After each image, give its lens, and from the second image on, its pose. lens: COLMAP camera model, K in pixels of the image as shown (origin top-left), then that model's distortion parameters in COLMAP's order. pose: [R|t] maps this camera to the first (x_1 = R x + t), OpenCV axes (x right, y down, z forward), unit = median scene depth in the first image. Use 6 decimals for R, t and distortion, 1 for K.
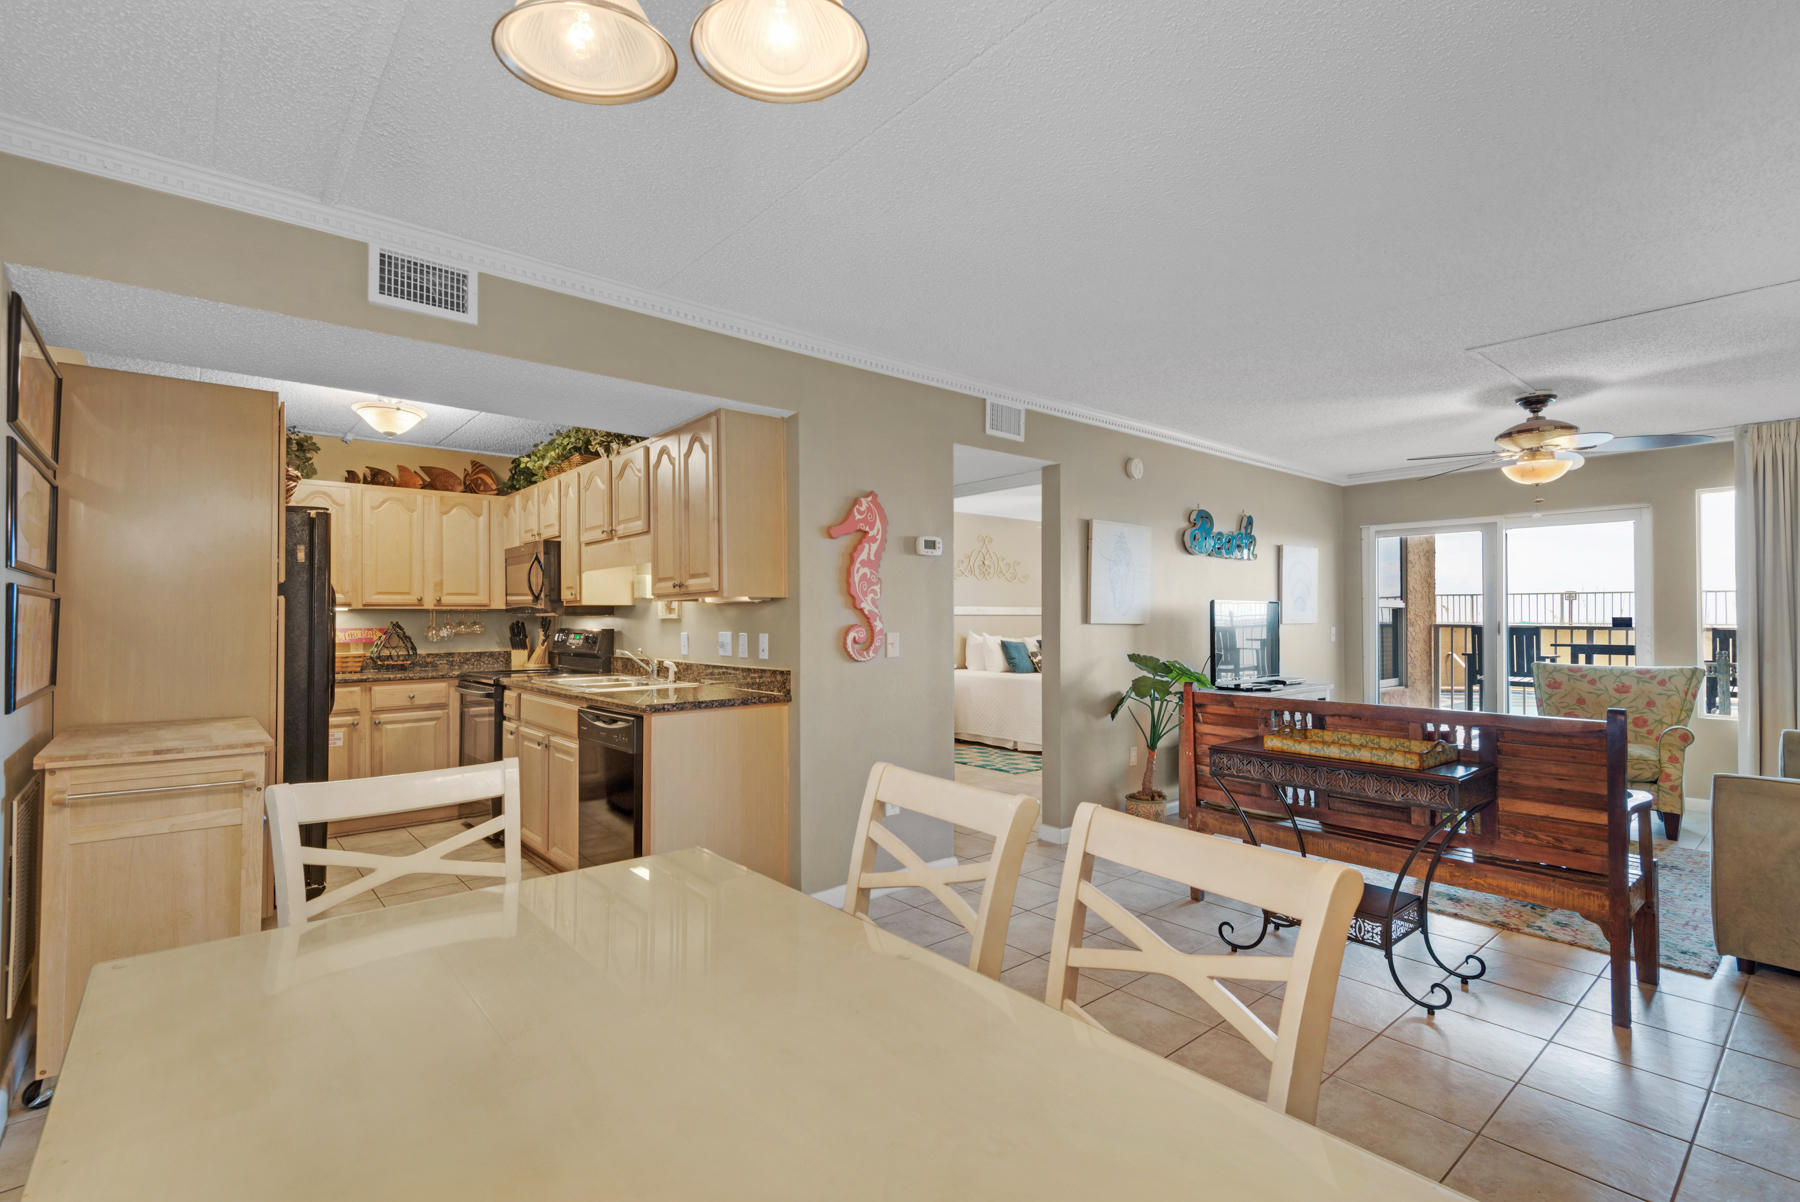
lens RADIAL K [[818.6, 0, 901.4], [0, 818.6, 616.6], [0, 0, 1]] dist [0.024575, -0.015109]
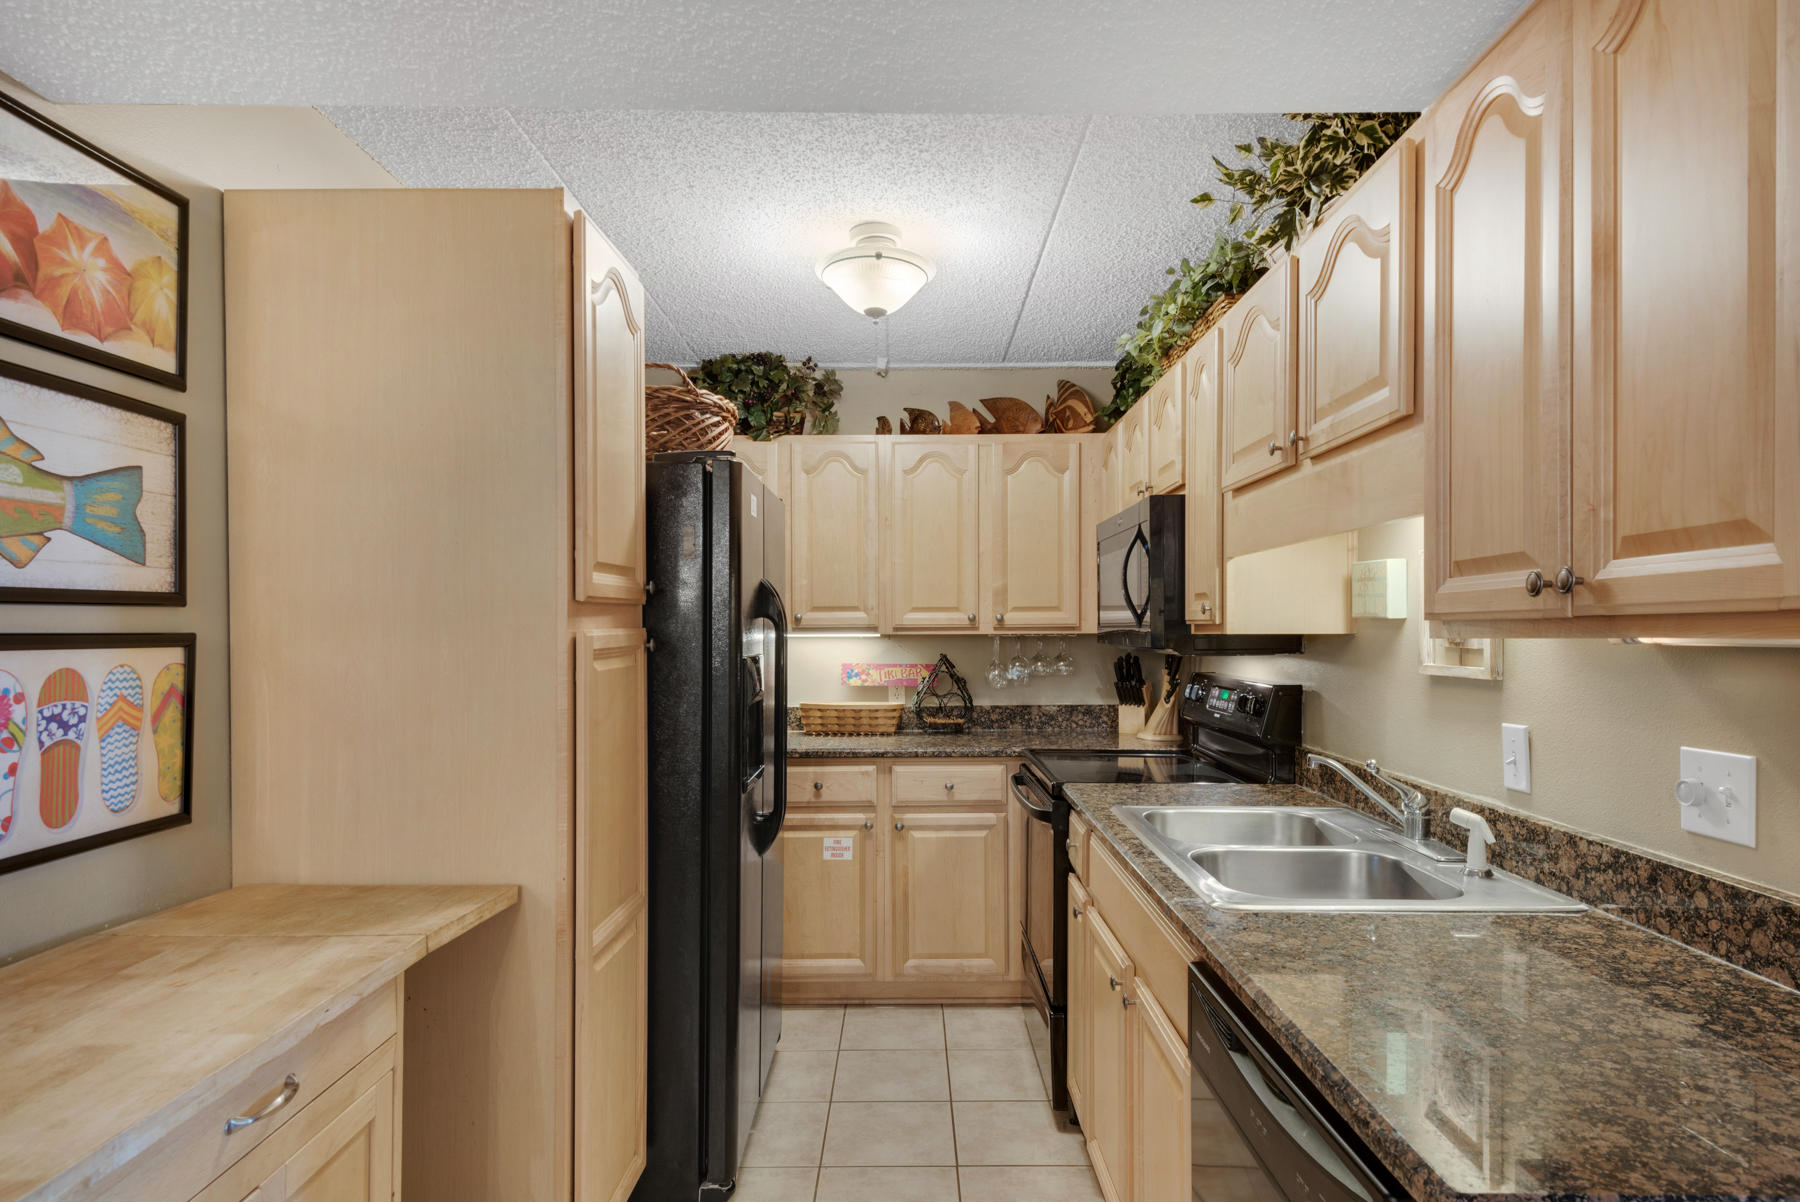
lens RADIAL K [[996.8, 0, 923.1], [0, 996.8, 633.2], [0, 0, 1]] dist [0.028709, -0.014913]
pose [[0.766334, 0.008474, -0.642386, -0.149598], [-0.000510, 0.999921, 0.012581, -0.019782], [0.642442, -0.009314, 0.766278, 0.428225]]
